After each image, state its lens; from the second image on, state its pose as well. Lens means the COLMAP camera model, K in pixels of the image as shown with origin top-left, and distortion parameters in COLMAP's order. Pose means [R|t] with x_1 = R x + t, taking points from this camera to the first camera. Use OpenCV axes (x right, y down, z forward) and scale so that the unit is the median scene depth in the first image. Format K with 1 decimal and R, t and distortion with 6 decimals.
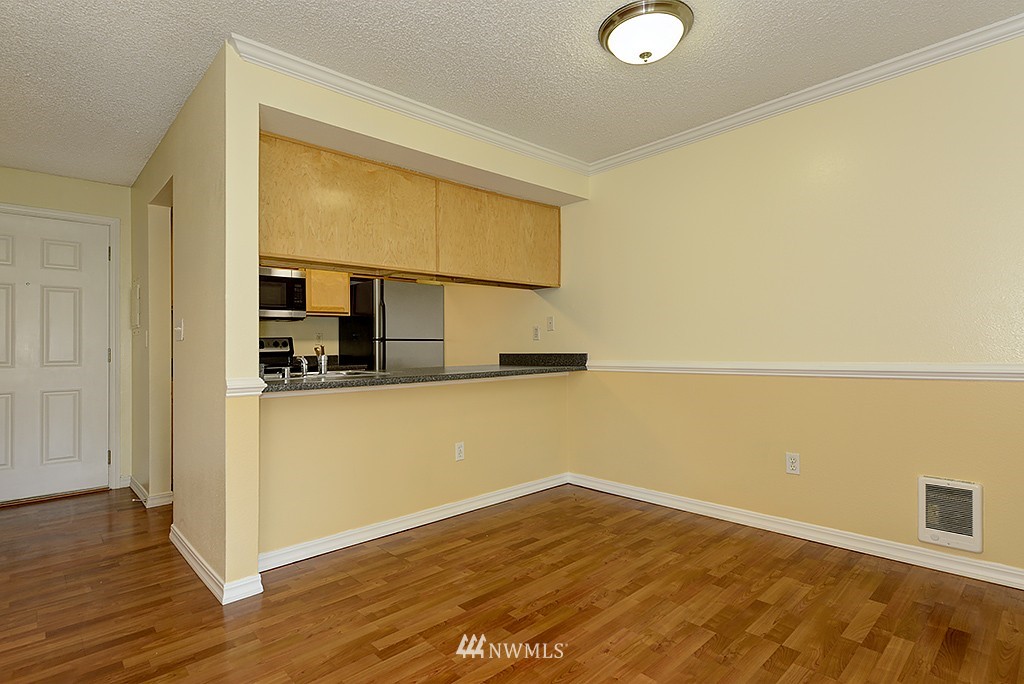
lens RADIAL K [[525.6, 0, 513.1], [0, 525.6, 351.0], [0, 0, 1]] dist [0.013412, -0.000104]
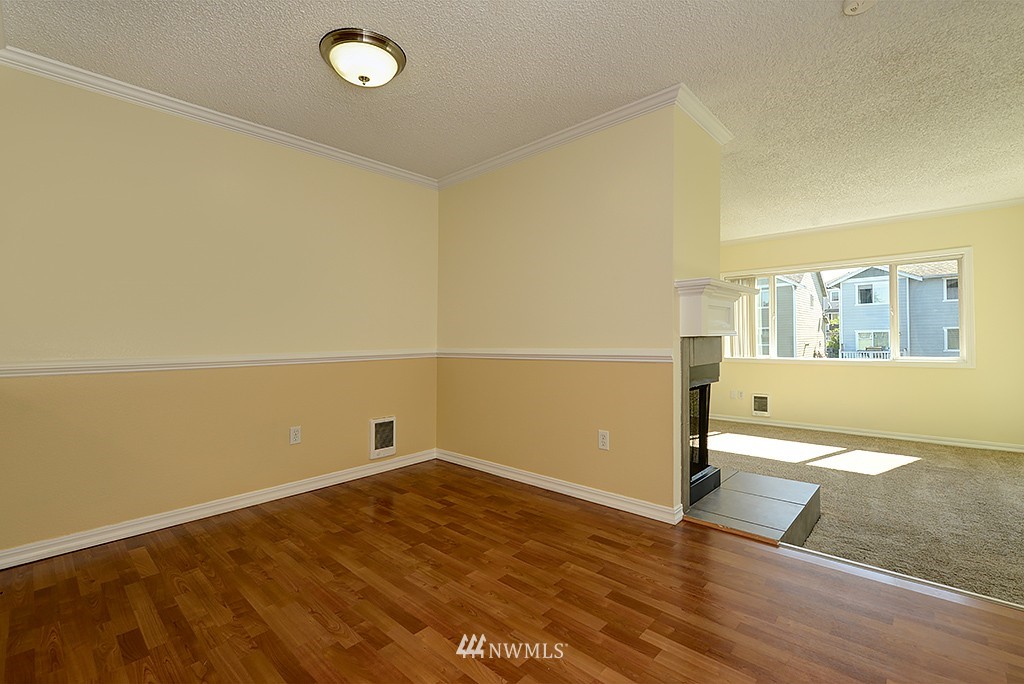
lens RADIAL K [[446.4, 0, 512.0], [0, 446.4, 342.0], [0, 0, 1]] dist [0.001462, 0.000351]
pose [[-0.075049, 0.011830, 0.997110, -0.526400], [0.016672, 0.999805, -0.010607, 0.015660], [-0.997040, 0.015828, -0.075232, 0.553458]]
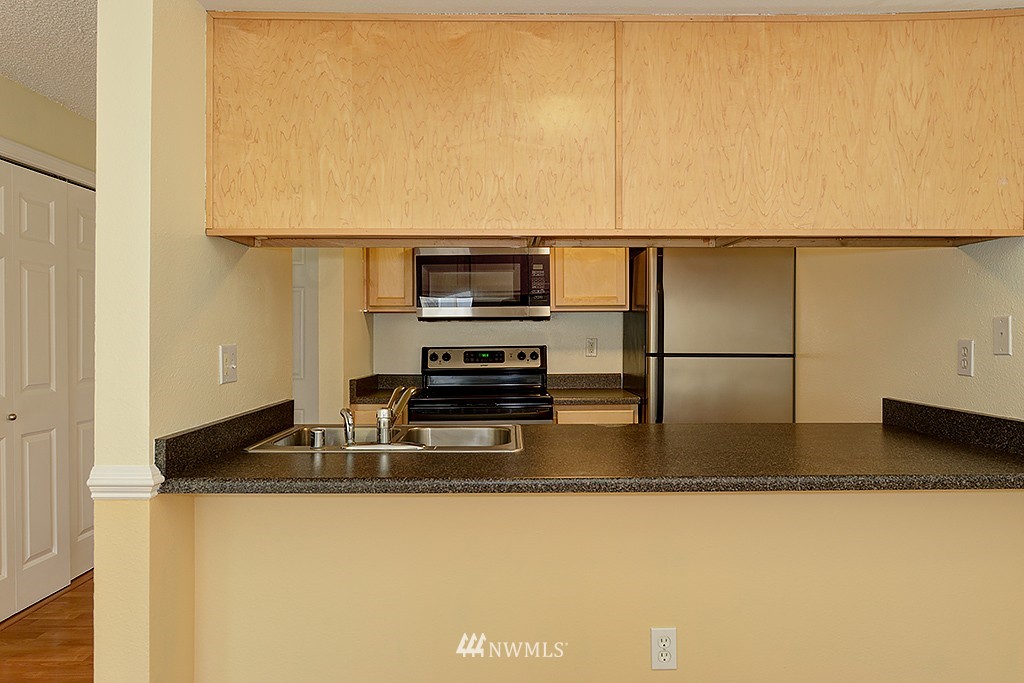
lens RADIAL K [[678.7, 0, 512.0], [0, 678.7, 341.5], [0, 0, 1]] dist [0.004193, 0.000580]
pose [[0.727736, 0.021045, -0.685535, 0.208481], [-0.013255, 0.999774, 0.016620, -0.072290], [0.685729, -0.003008, 0.727850, 0.585687]]
